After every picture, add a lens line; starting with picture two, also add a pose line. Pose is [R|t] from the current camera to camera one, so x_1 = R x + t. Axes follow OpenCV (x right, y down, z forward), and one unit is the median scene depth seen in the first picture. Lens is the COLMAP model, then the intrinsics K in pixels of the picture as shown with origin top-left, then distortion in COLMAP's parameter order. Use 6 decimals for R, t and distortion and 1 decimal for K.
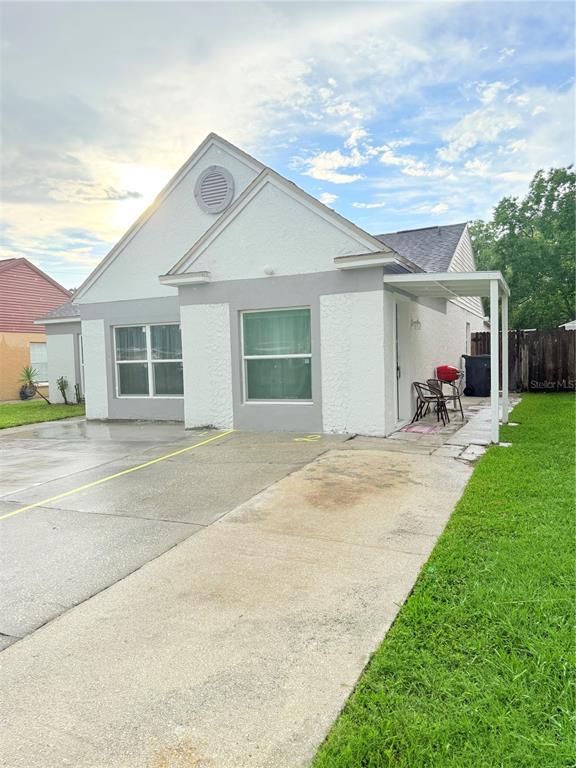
lens RADIAL K [[546.7, 0, 311.9], [0, 546.7, 390.2], [0, 0, 1]] dist [0.049829, -0.039207]
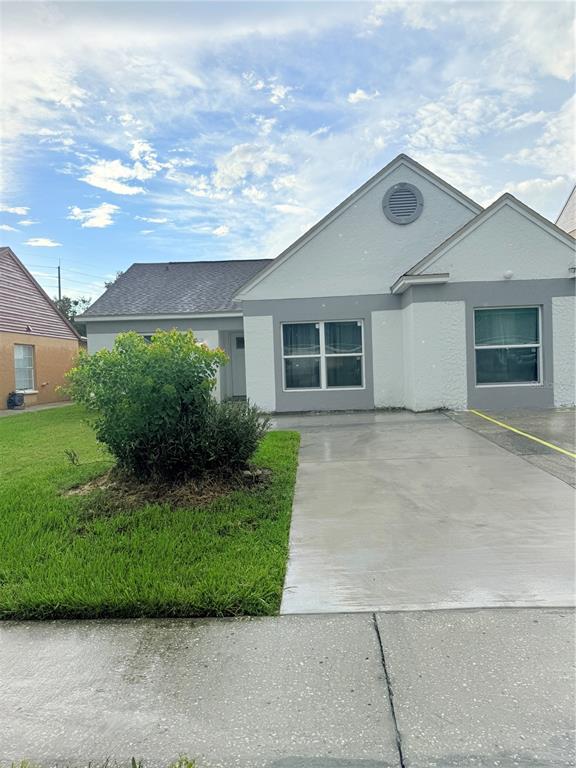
lens RADIAL K [[546.7, 0, 301.6], [0, 546.7, 384.4], [0, 0, 1]] dist [0.049829, -0.039207]
pose [[0.927879, -0.014890, 0.372583, -0.449373], [0.030522, 0.998882, -0.036094, 0.024639], [-0.371629, 0.044863, 0.927297, 0.023426]]
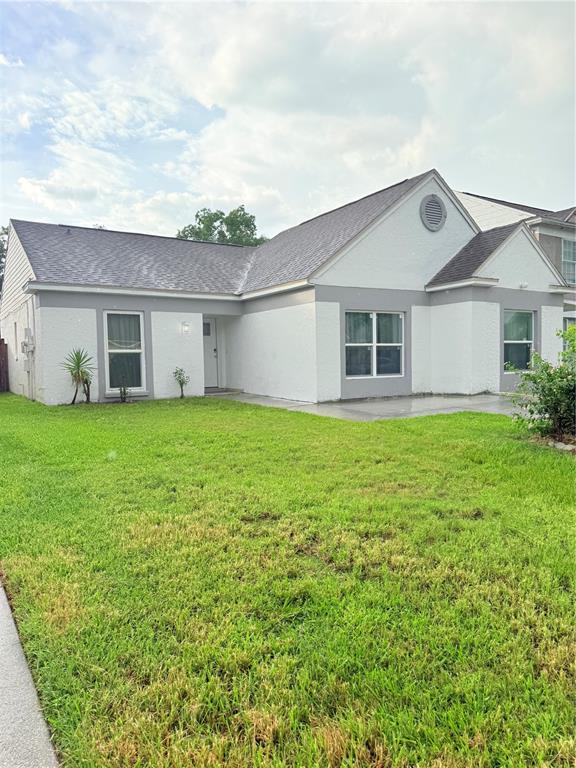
lens RADIAL K [[546.7, 0, 285.2], [0, 546.7, 387.9], [0, 0, 1]] dist [0.049829, -0.039207]
pose [[0.564464, -0.023946, 0.825110, -0.812725], [0.052040, 0.998623, -0.006620, 0.020351], [-0.823816, 0.046675, 0.564933, 0.324326]]
